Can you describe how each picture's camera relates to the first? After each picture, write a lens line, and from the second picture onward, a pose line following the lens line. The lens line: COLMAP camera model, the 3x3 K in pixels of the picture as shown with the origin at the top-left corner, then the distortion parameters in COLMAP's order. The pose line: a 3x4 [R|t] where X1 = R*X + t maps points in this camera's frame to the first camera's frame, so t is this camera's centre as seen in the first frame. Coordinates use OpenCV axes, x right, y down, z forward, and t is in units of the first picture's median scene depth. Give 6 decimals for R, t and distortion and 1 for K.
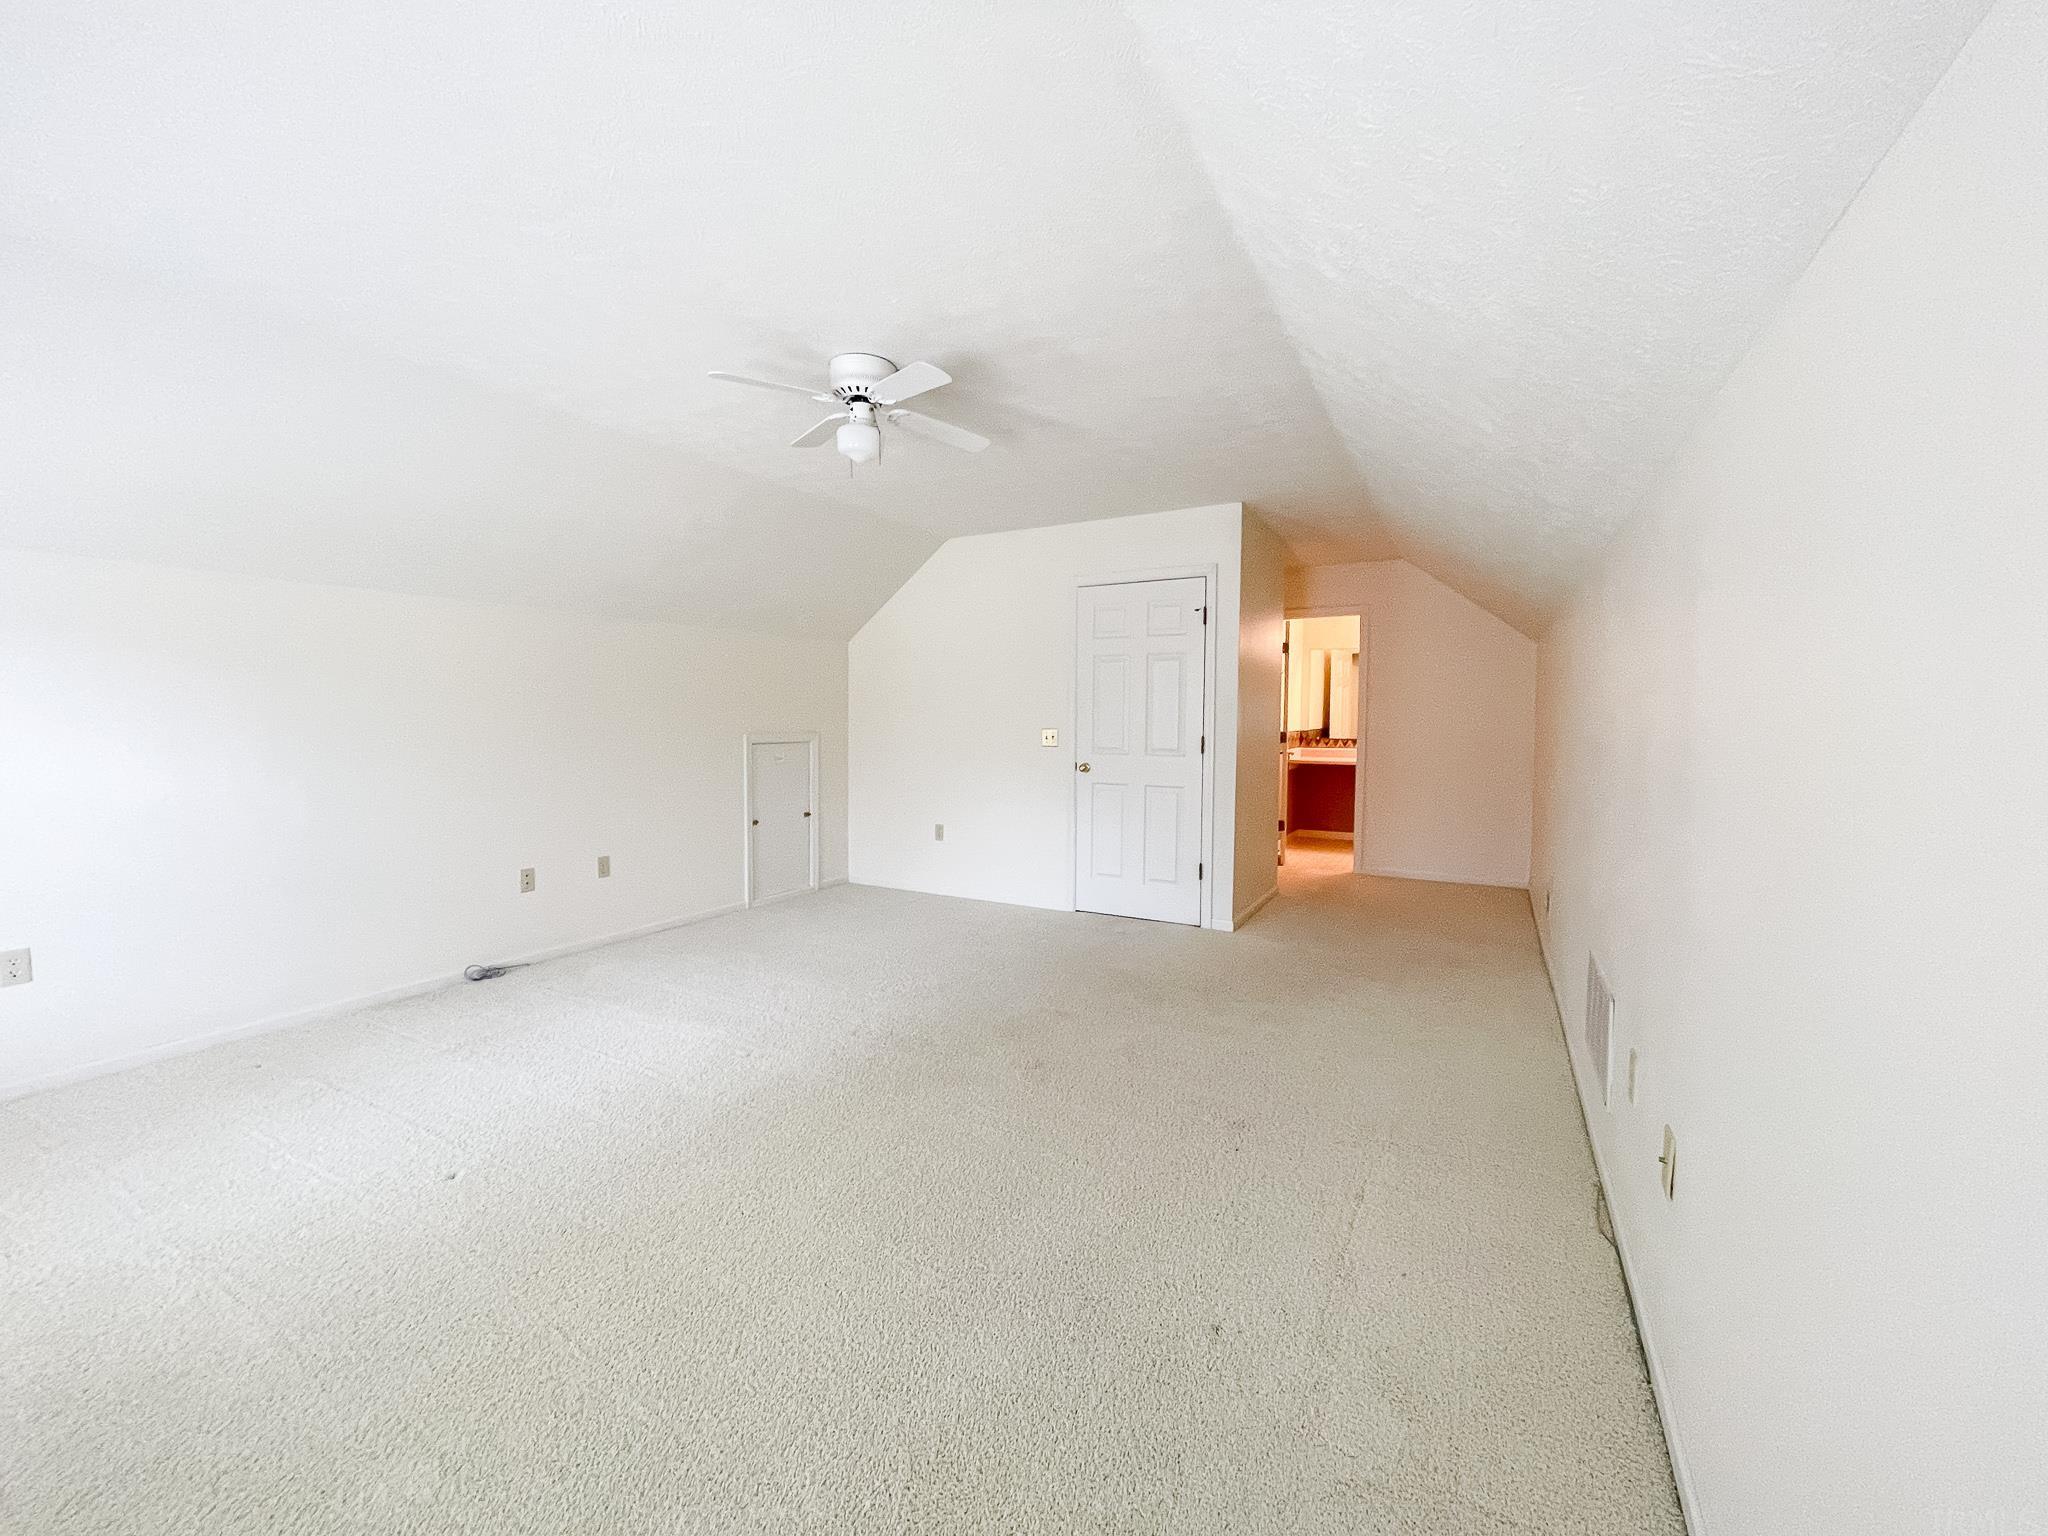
lens RADIAL K [[828.3, 0, 1031.1], [0, 828.3, 769.1], [0, 0, 1]] dist [-0.000758, -0.000074]
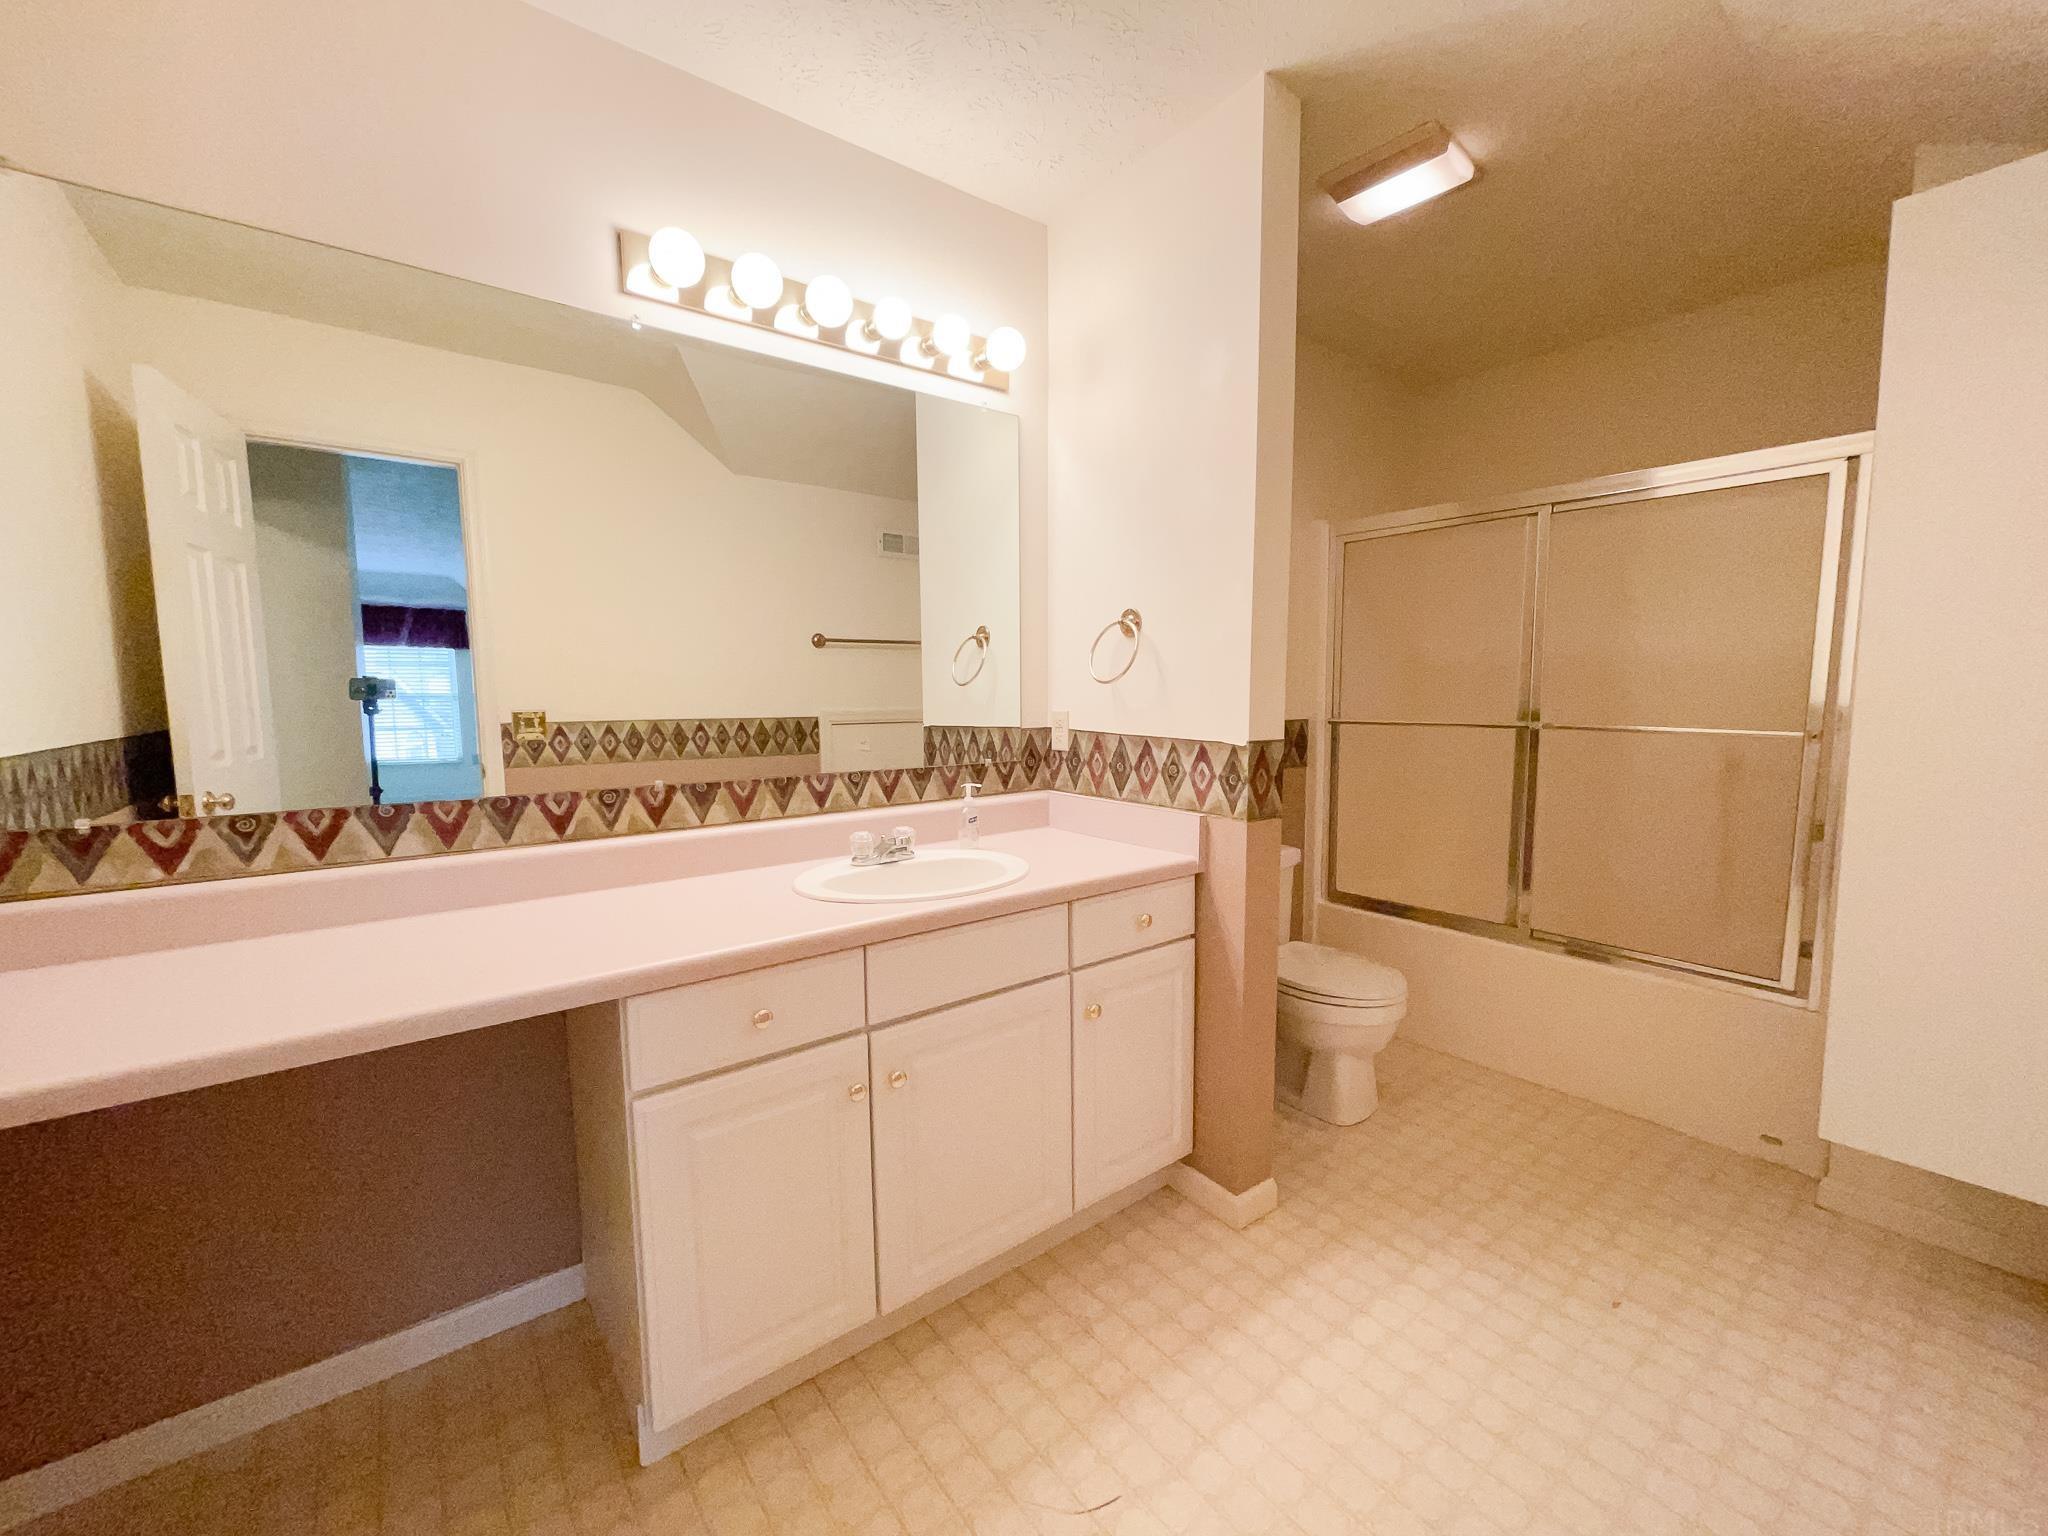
lens RADIAL K [[828.3, 0, 1031.1], [0, 828.3, 769.1], [0, 0, 1]] dist [-0.000758, -0.000074]
pose [[0.400211, -0.101192, 0.910819, 0.281780], [0.057871, 0.994692, 0.085082, -0.050039], [-0.914594, 0.018659, 0.403942, 0.789588]]
